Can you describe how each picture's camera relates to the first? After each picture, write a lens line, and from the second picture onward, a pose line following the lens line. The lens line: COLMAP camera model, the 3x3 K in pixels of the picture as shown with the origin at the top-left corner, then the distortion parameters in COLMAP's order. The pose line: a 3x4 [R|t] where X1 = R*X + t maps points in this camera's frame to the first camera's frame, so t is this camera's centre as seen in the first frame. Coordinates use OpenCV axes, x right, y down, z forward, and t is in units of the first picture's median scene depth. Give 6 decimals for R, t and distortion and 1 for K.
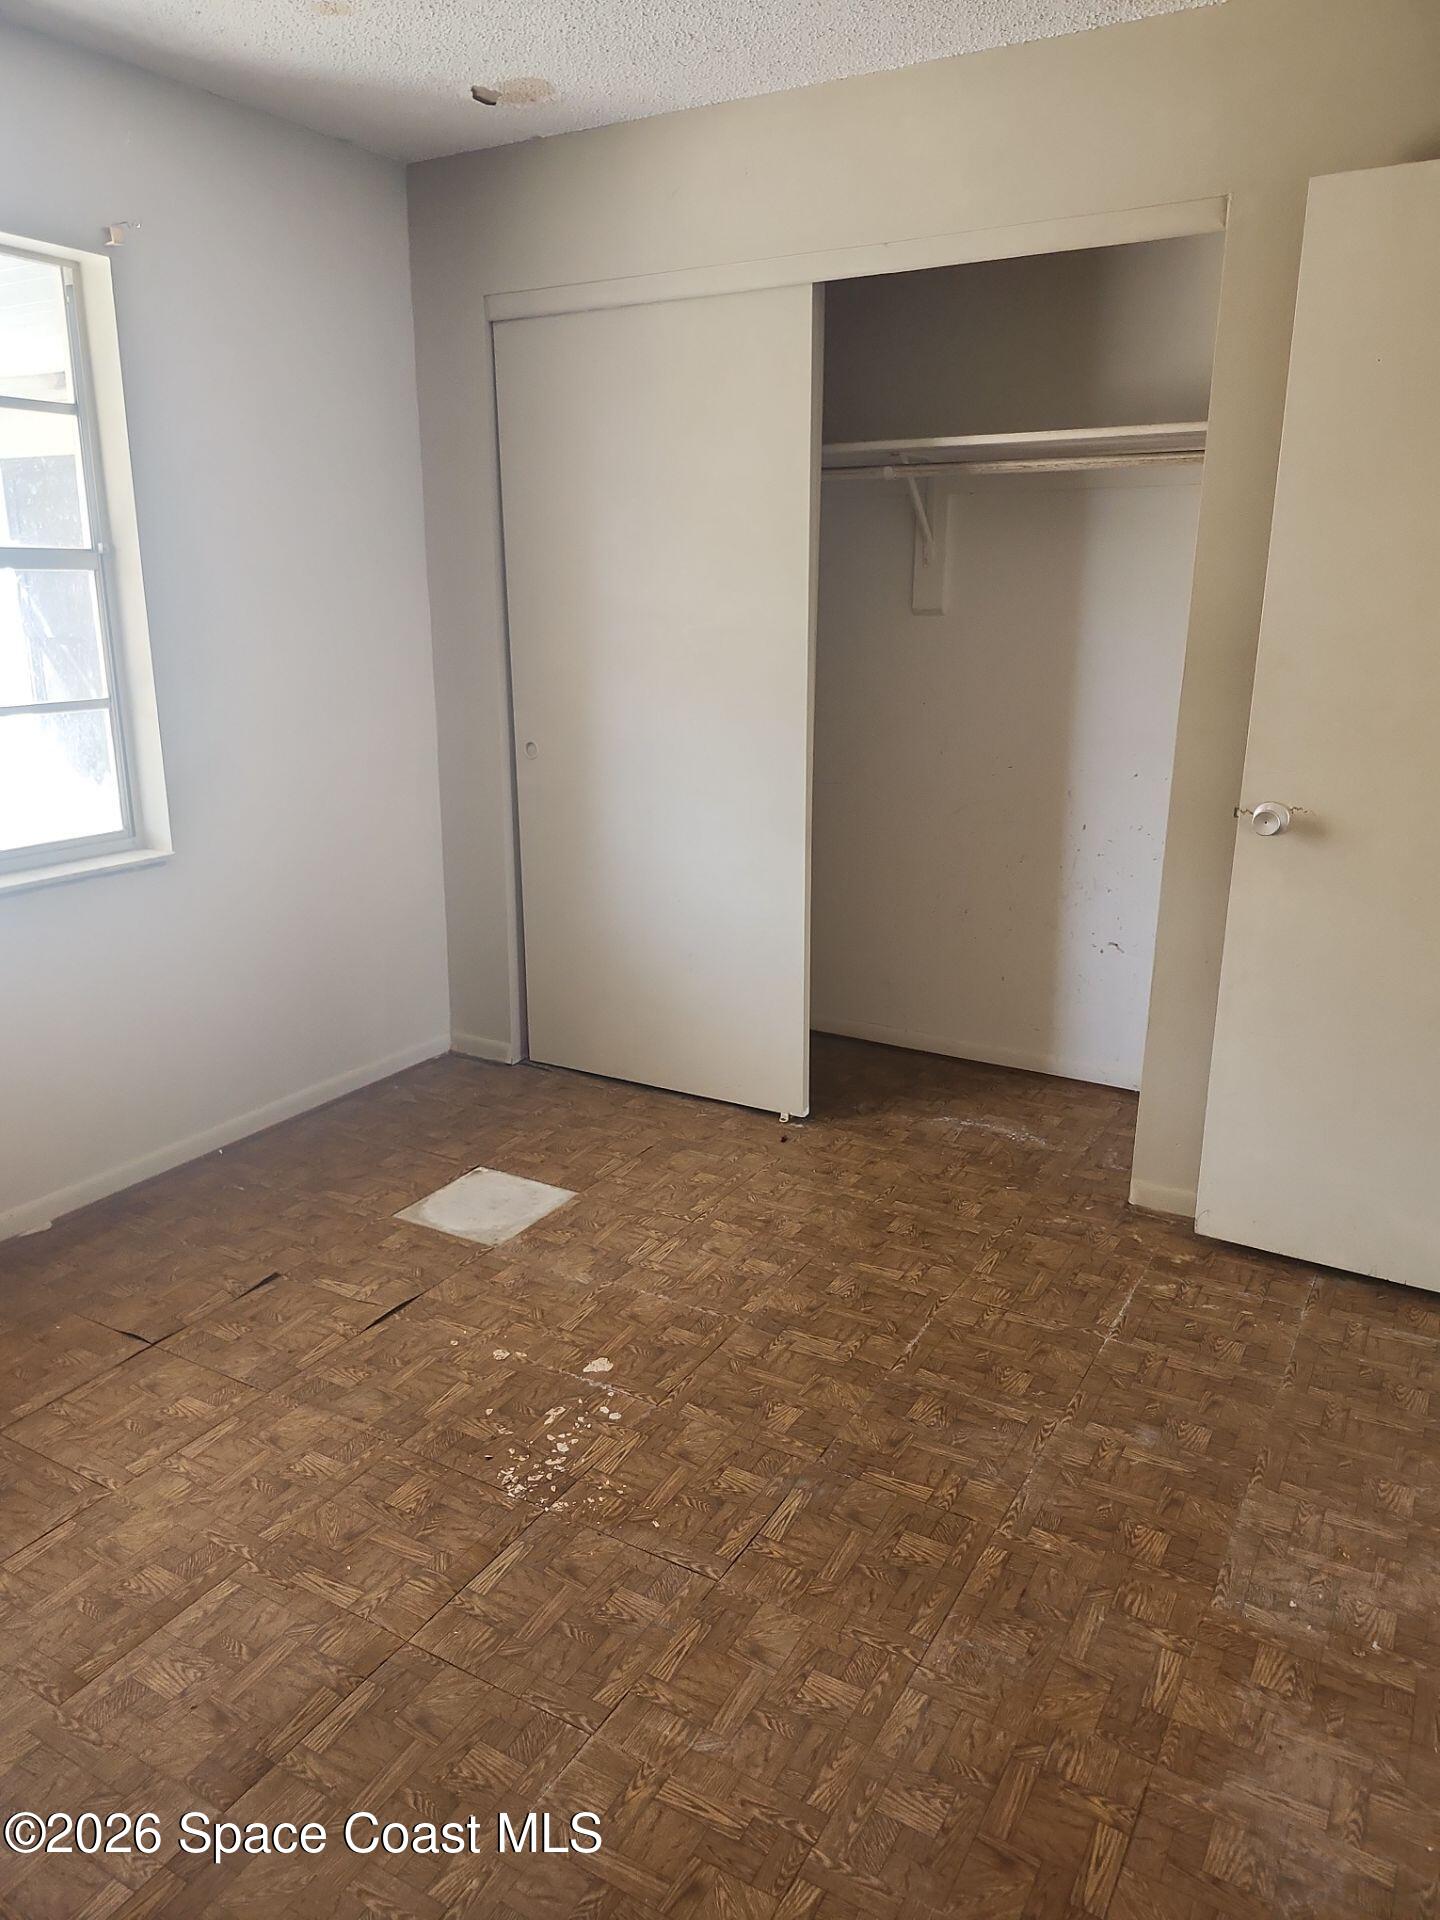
lens RADIAL K [[1347.4, 0, 722.6], [0, 1347.4, 955.0], [0, 0, 1]] dist [0.052788, -0.049447]
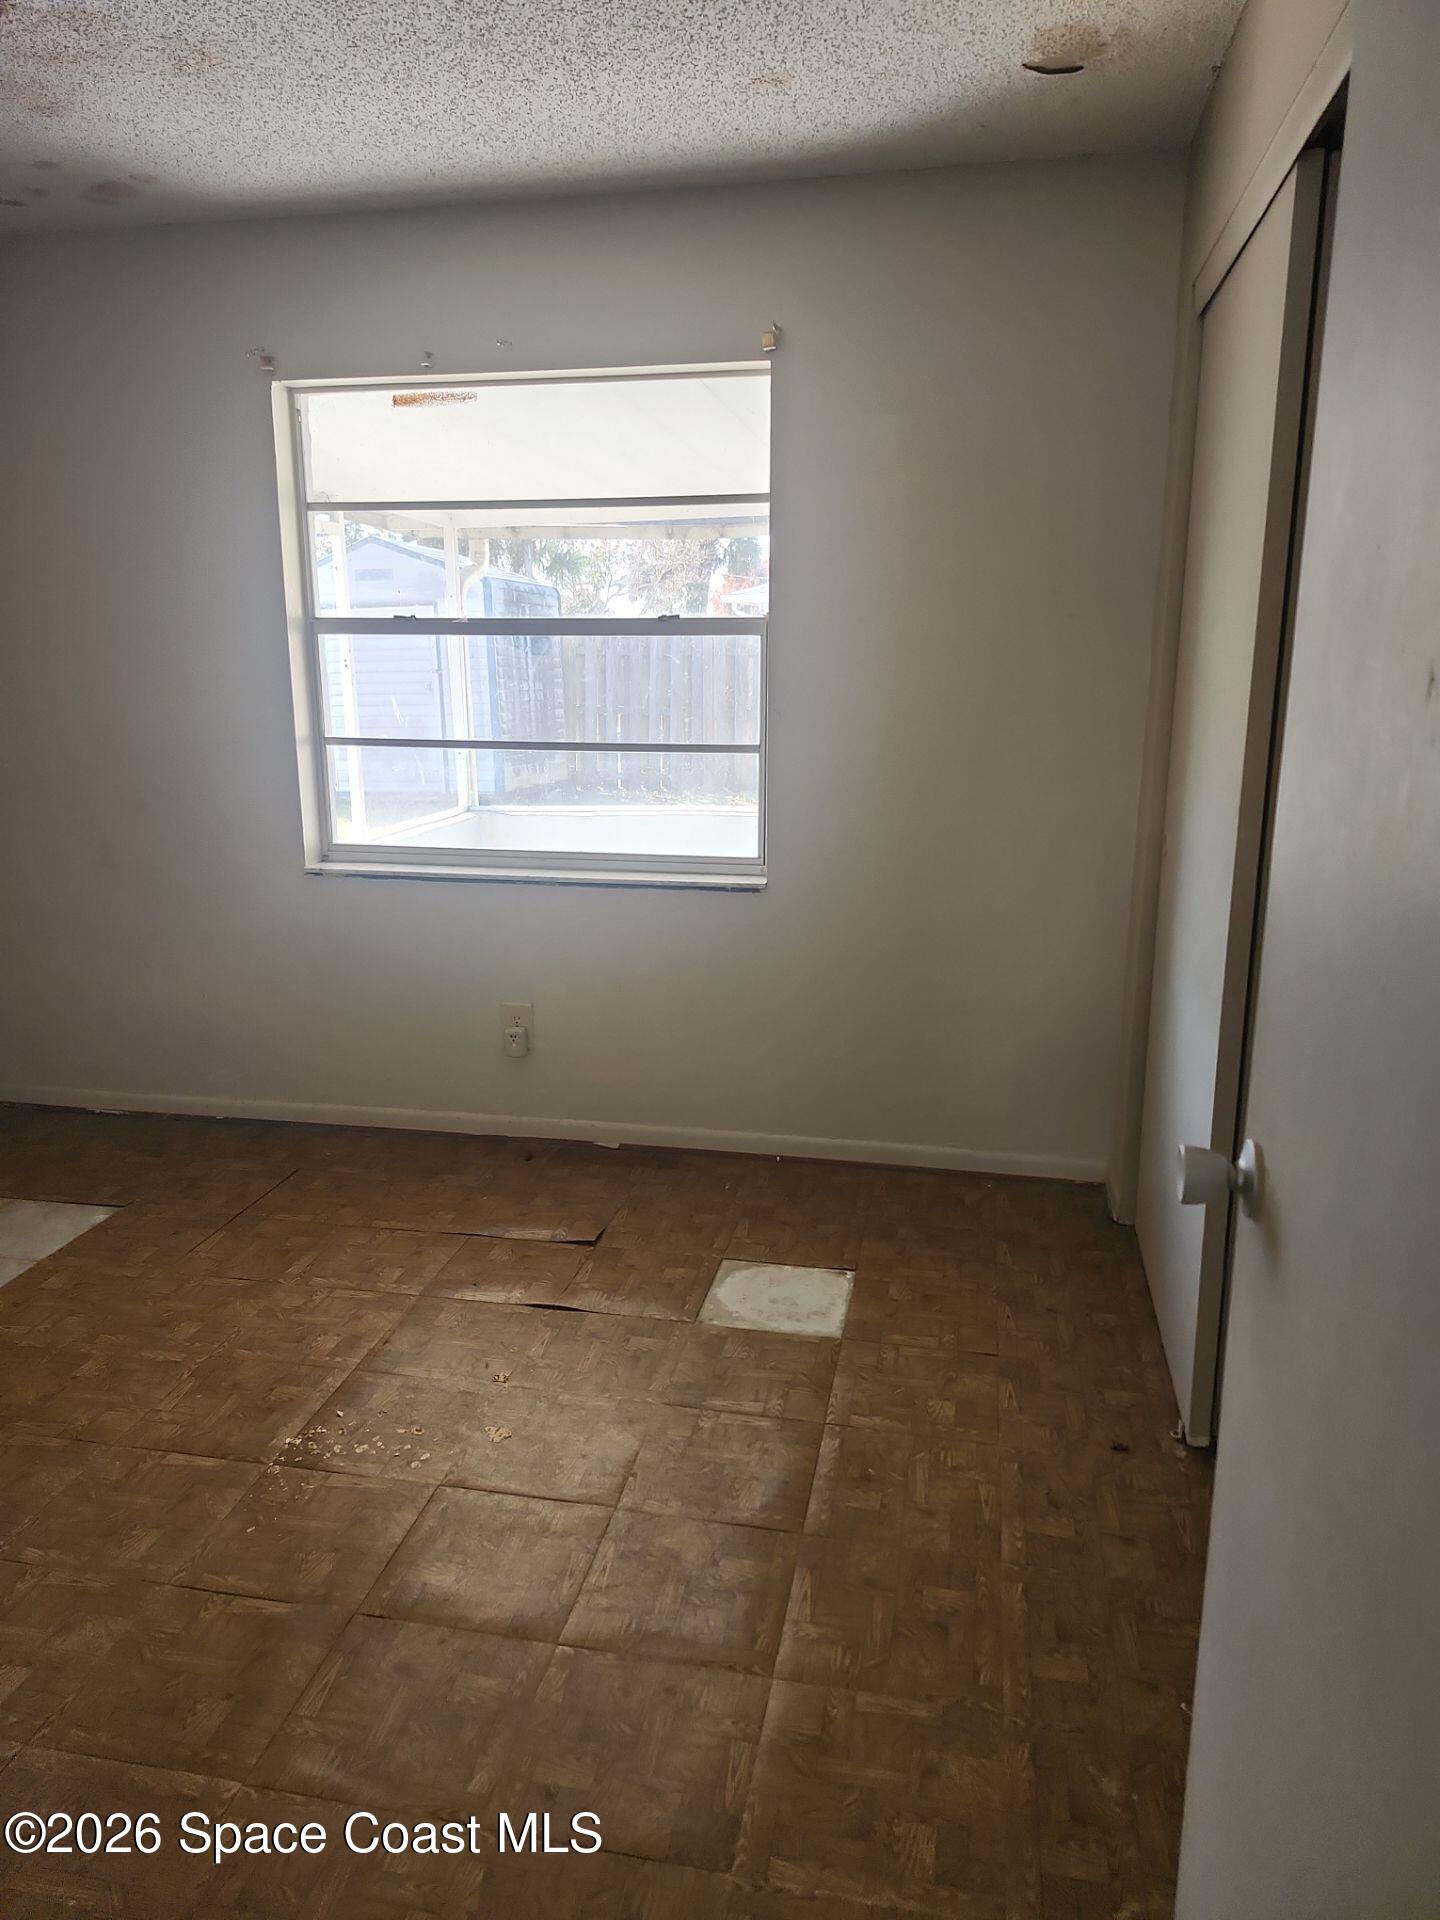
lens RADIAL K [[1347.4, 0, 717.5], [0, 1347.4, 970.5], [0, 0, 1]] dist [0.052788, -0.049447]
pose [[0.320535, 0.234283, -0.917807, 0.633419], [-0.254464, 0.954611, 0.154809, -0.170941], [0.912417, 0.183927, 0.365602, 0.581400]]
